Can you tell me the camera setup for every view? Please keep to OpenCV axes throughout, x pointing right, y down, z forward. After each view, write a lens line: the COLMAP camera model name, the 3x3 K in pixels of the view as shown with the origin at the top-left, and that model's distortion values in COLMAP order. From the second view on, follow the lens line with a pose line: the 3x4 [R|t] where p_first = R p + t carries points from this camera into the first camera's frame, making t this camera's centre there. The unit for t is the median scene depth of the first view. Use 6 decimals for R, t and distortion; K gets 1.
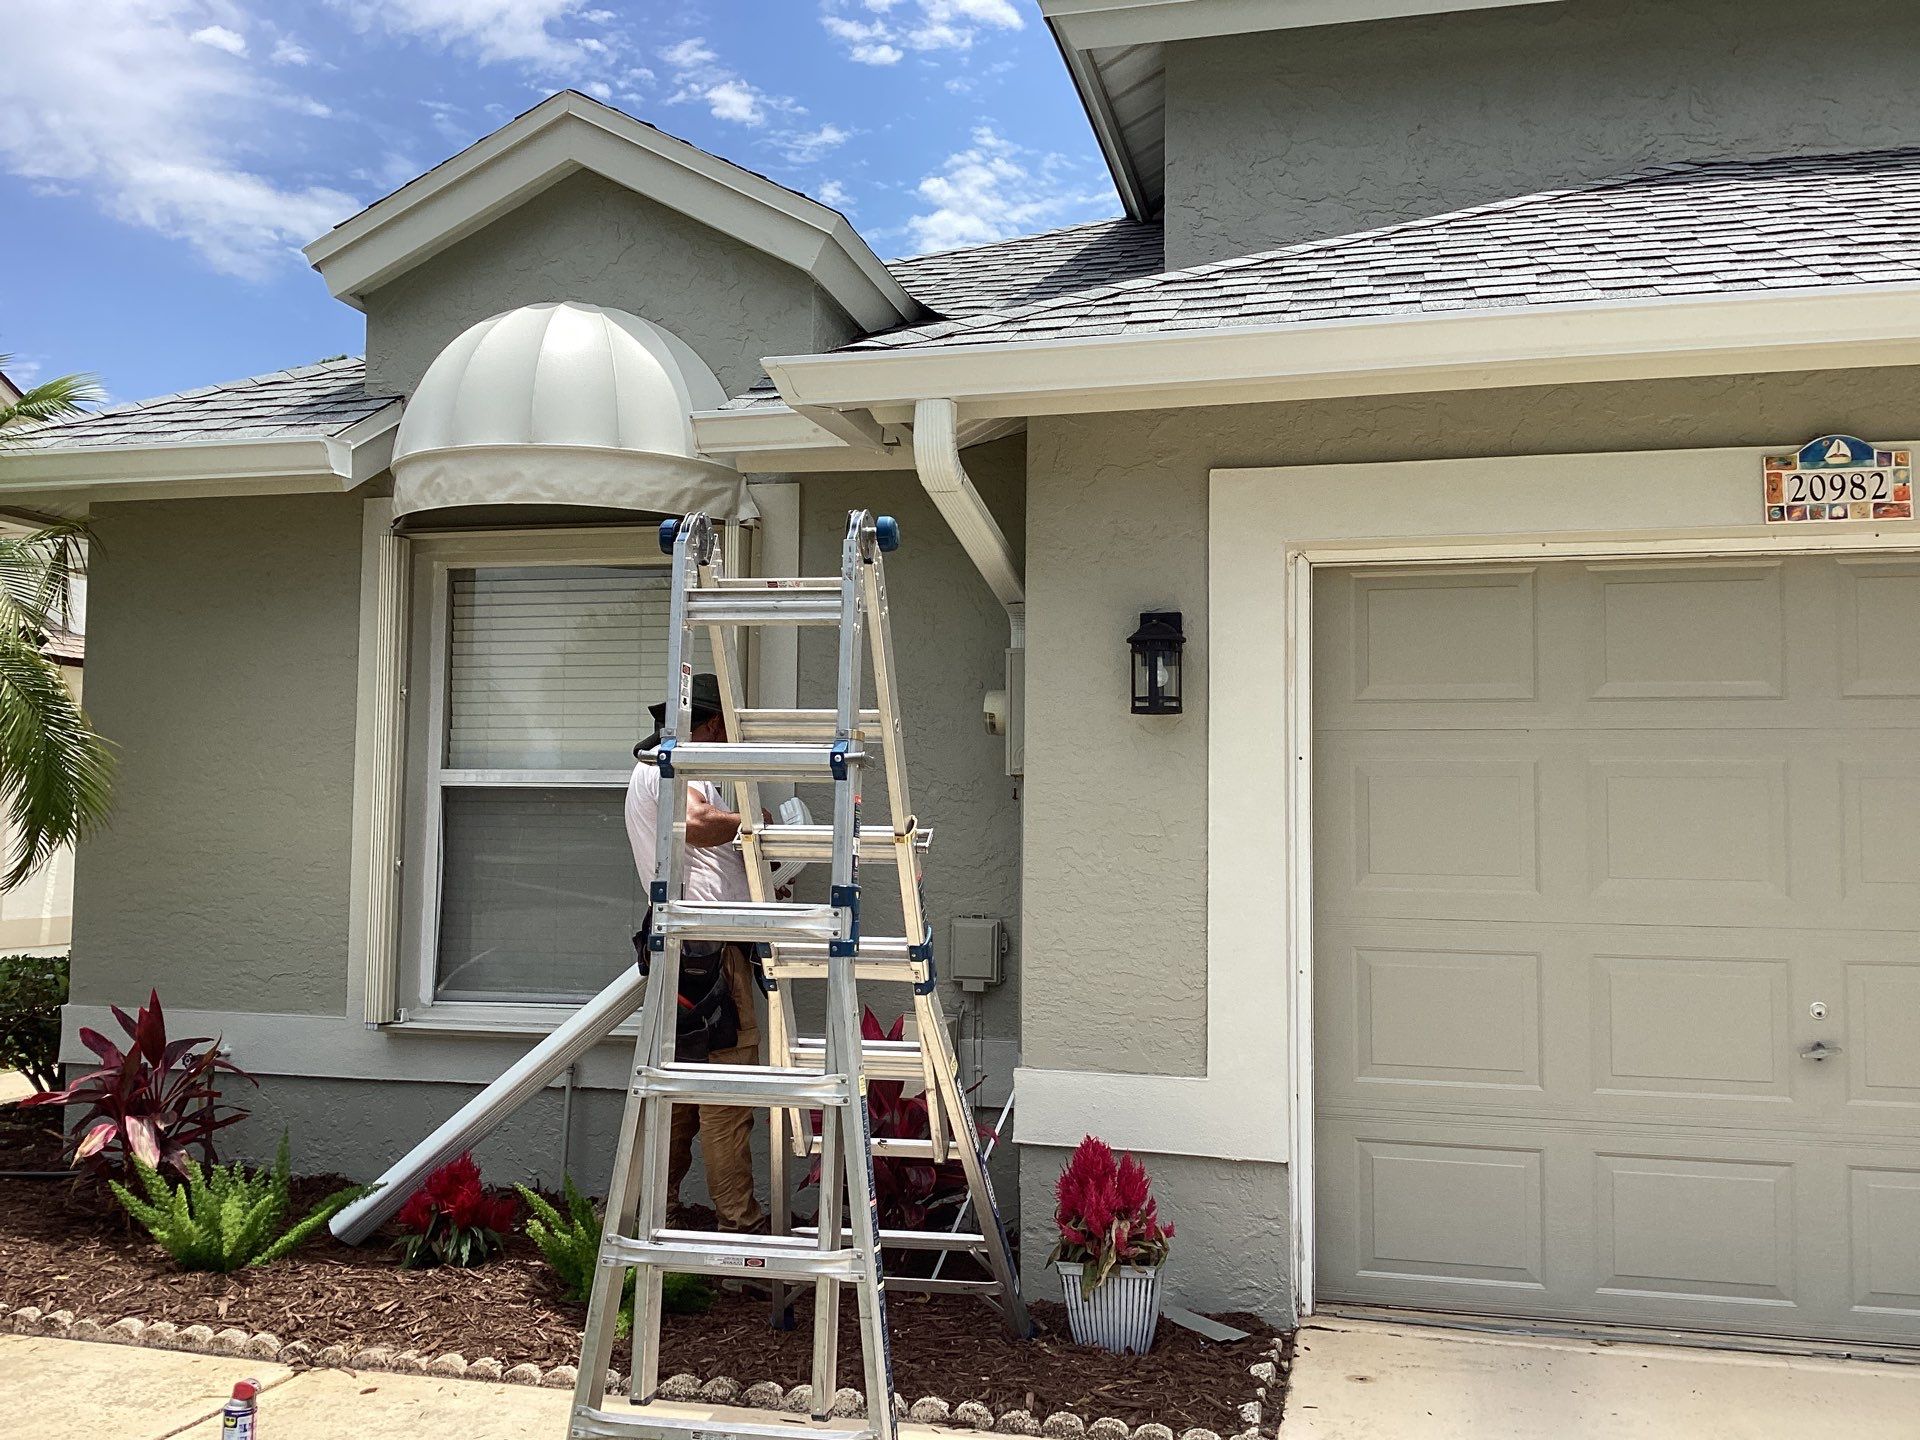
lens RADIAL K [[1632.3, 0, 960.0], [0, 1632.3, 720.0], [0, 0, 1]] dist [0.109684, -0.145122]
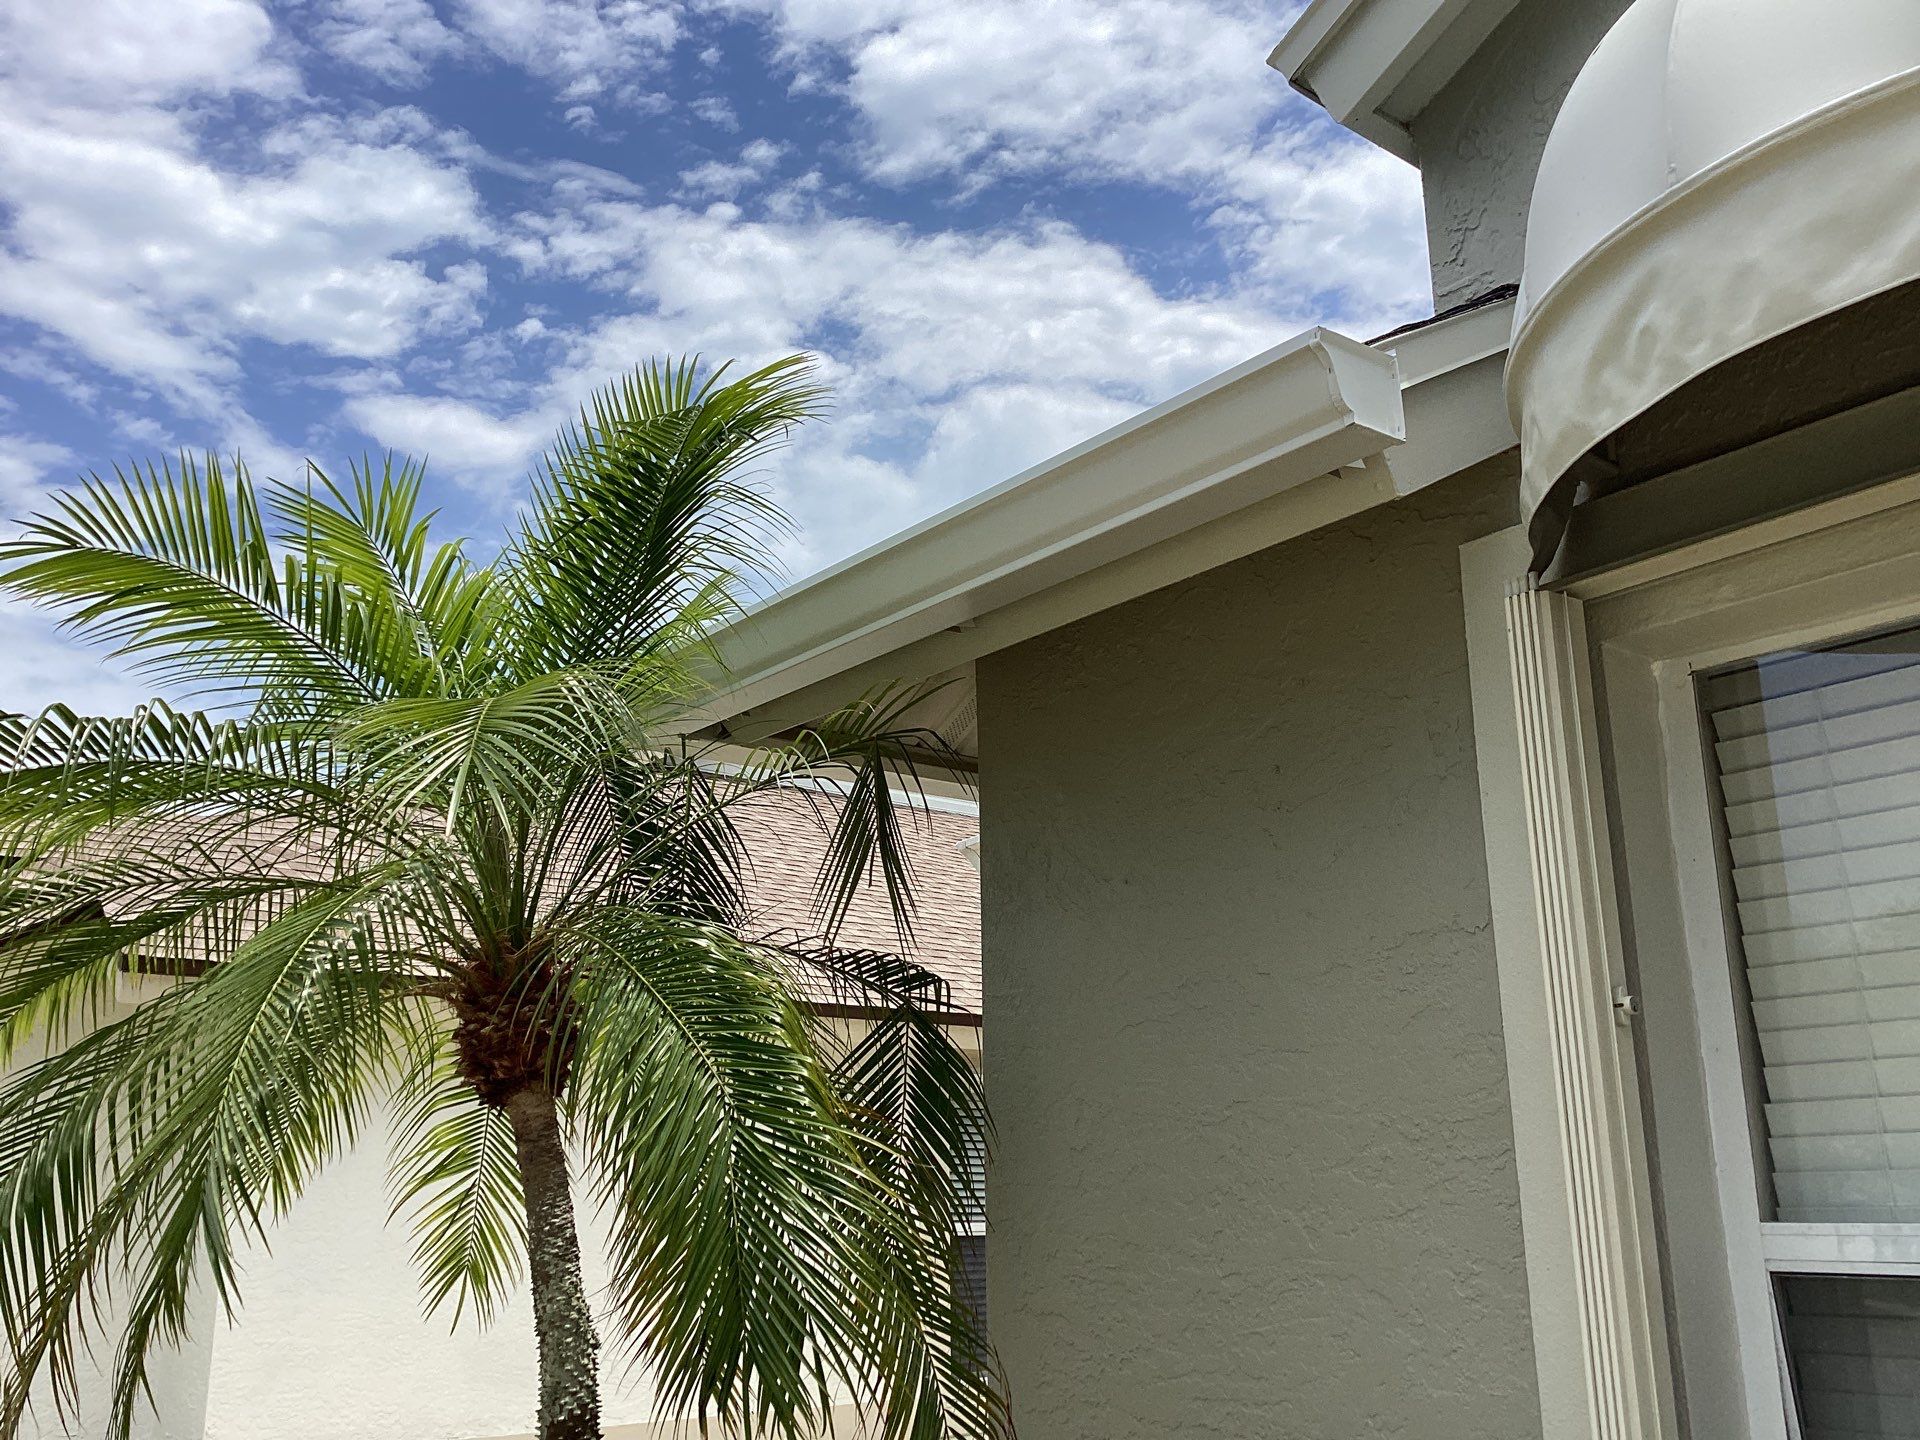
lens RADIAL K [[1746.7, 0, 937.0], [0, 1746.7, 719.9], [0, 0, 1]] dist [0.096807, -0.166386]
pose [[0.779987, -0.190683, -0.596037, -0.319396], [0.048044, 0.967882, -0.246771, 0.016753], [0.623949, 0.163842, 0.764097, 0.904273]]
